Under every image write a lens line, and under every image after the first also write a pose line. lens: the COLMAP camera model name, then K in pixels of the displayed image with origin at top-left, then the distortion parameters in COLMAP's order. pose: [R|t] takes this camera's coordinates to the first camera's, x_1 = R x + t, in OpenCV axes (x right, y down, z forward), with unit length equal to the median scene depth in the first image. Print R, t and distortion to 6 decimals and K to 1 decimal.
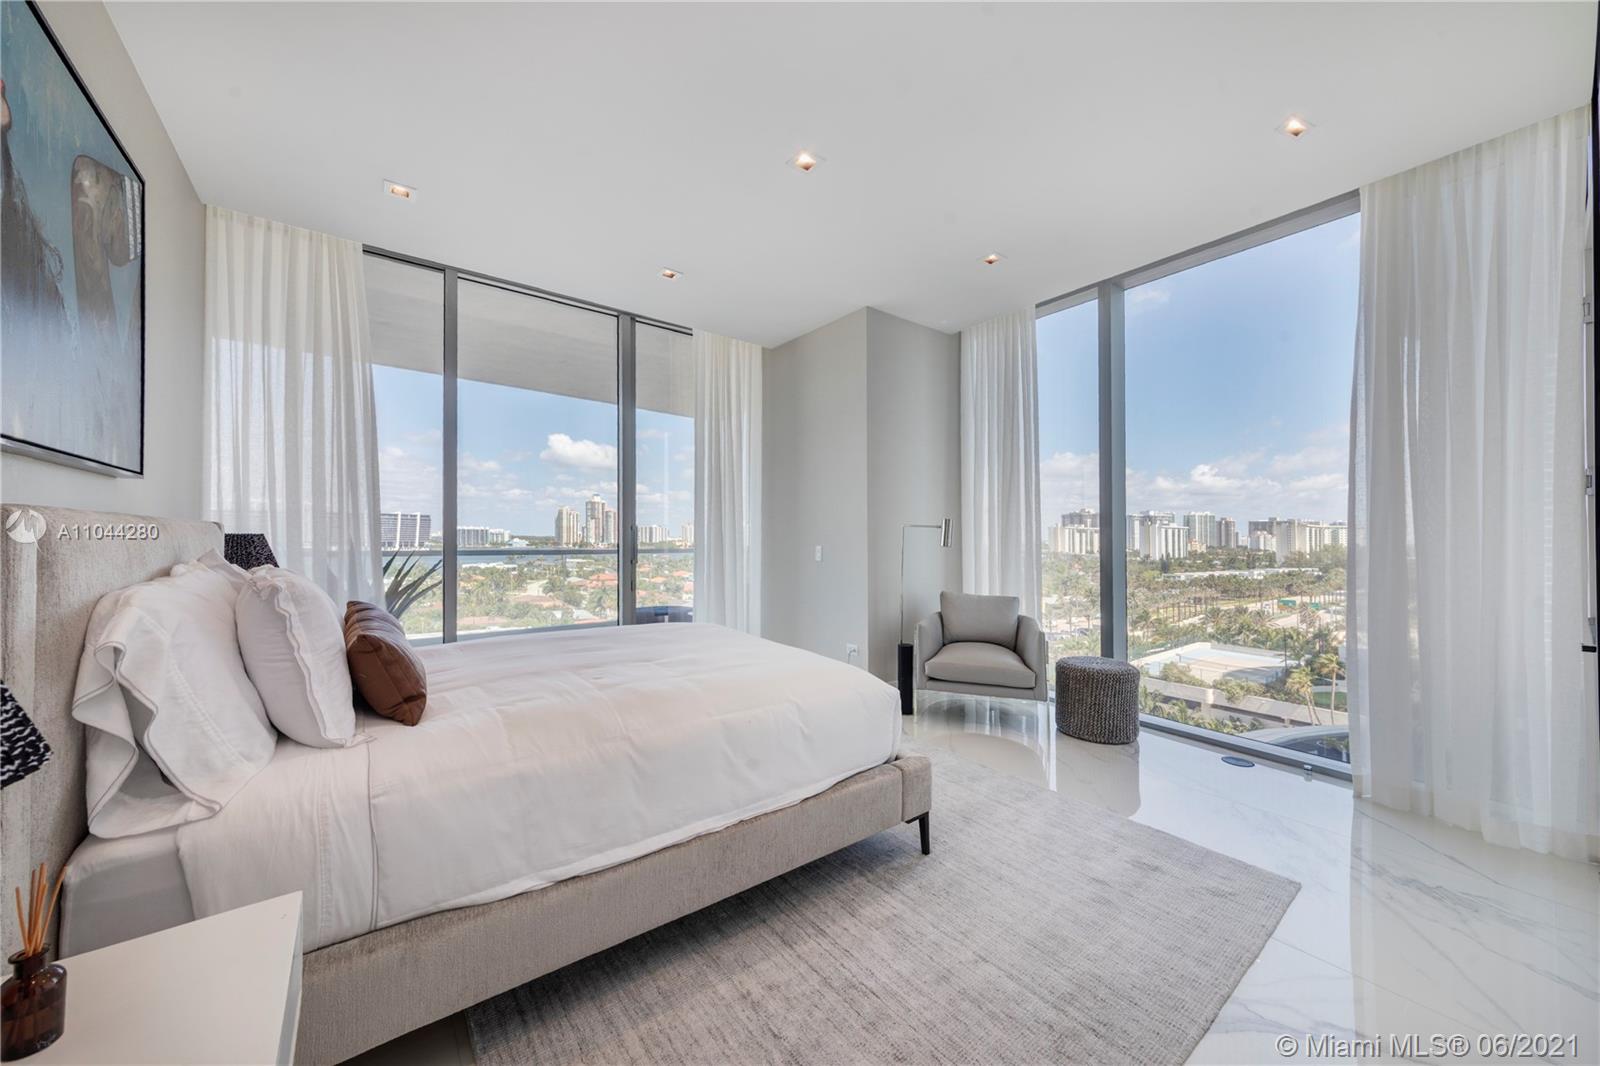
lens RADIAL K [[560.7, 0, 786.4], [0, 560.7, 530.6], [0, 0, 1]] dist [0.005579, -0.000401]
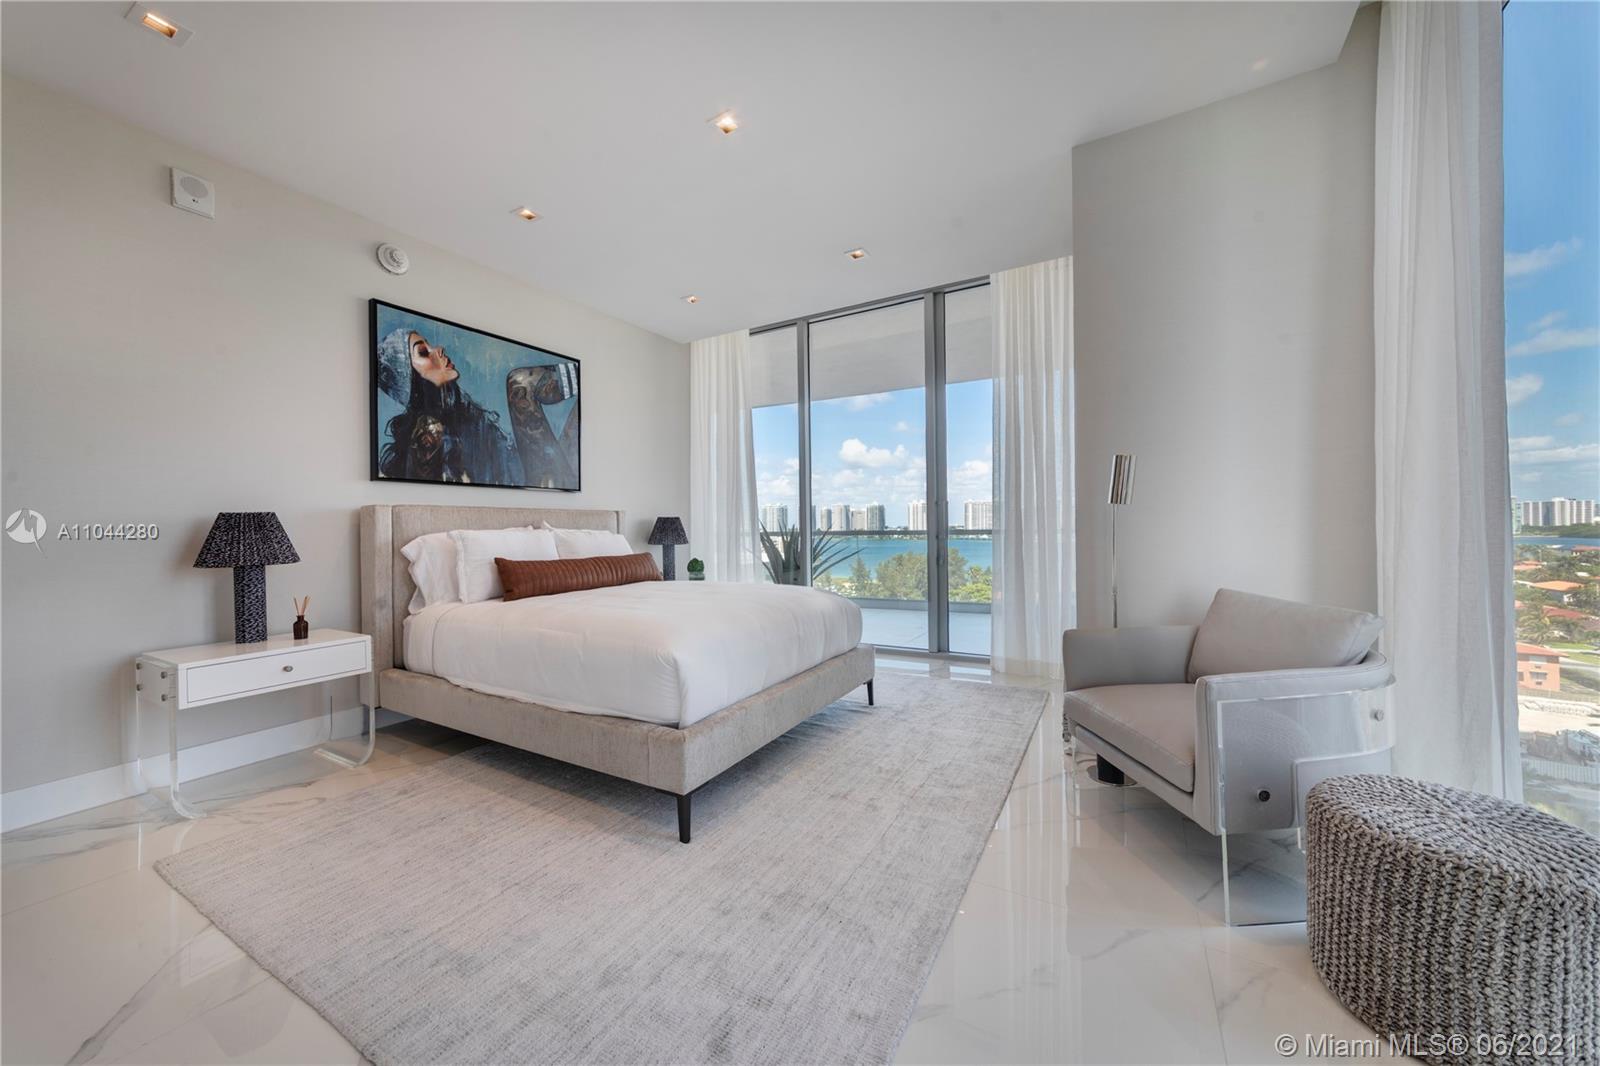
lens RADIAL K [[560.7, 0, 786.4], [0, 560.7, 530.6], [0, 0, 1]] dist [0.005579, -0.000401]
pose [[0.405026, -0.013986, -0.914198, 0.749072], [0.024710, 0.999685, -0.004346, 0.051929], [0.913971, -0.020829, 0.405244, 0.514162]]
